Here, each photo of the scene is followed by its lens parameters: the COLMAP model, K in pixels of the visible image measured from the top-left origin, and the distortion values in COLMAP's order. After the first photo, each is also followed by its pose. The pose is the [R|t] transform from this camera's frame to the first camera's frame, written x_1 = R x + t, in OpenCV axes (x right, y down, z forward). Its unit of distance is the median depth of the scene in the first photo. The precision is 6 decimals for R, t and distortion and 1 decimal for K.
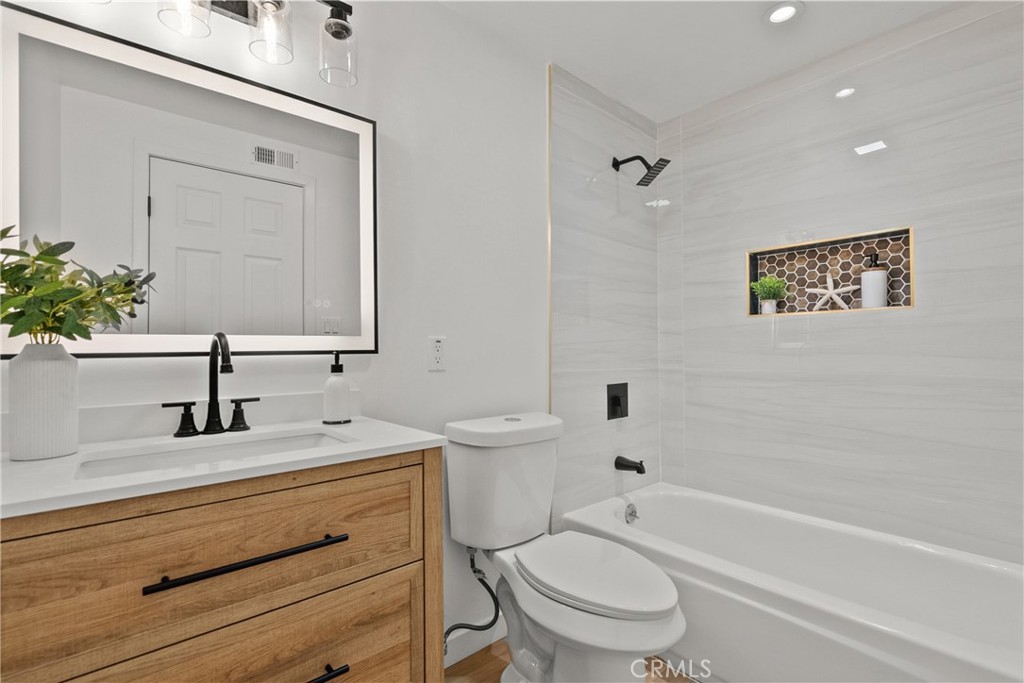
lens RADIAL K [[468.4, 0, 509.3], [0, 468.4, 342.6], [0, 0, 1]] dist [-0.002964, 0.000931]
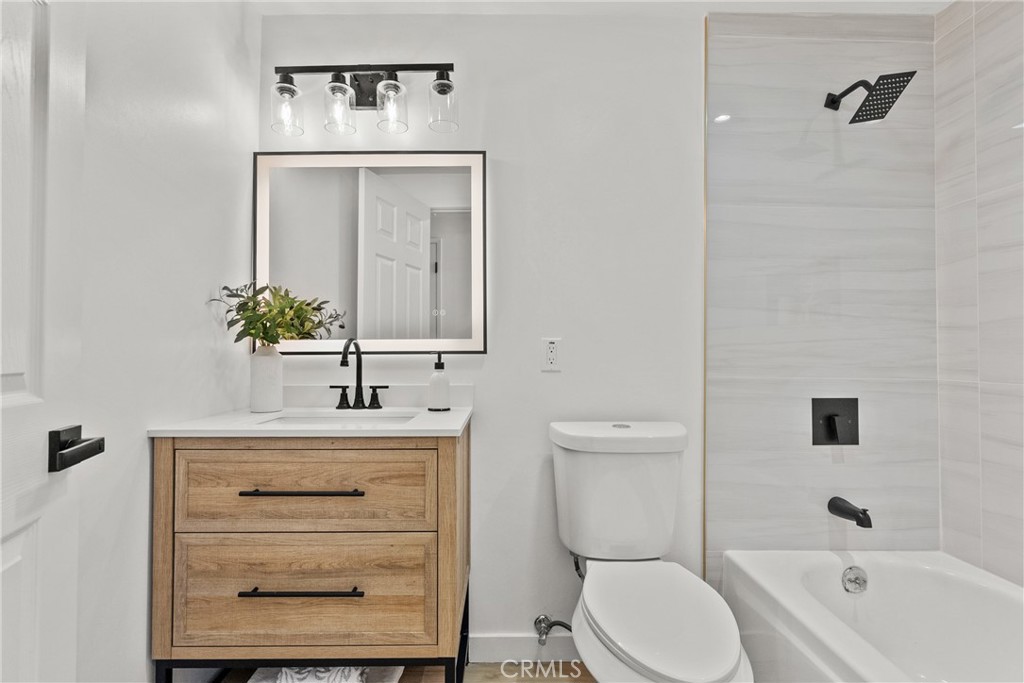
lens RADIAL K [[468.4, 0, 508.2], [0, 468.4, 342.9], [0, 0, 1]] dist [-0.002964, 0.000931]
pose [[0.760820, -0.005279, -0.648942, 0.568369], [0.004748, 0.999985, -0.002568, -0.000300], [0.648946, -0.001128, 0.760834, 0.188570]]
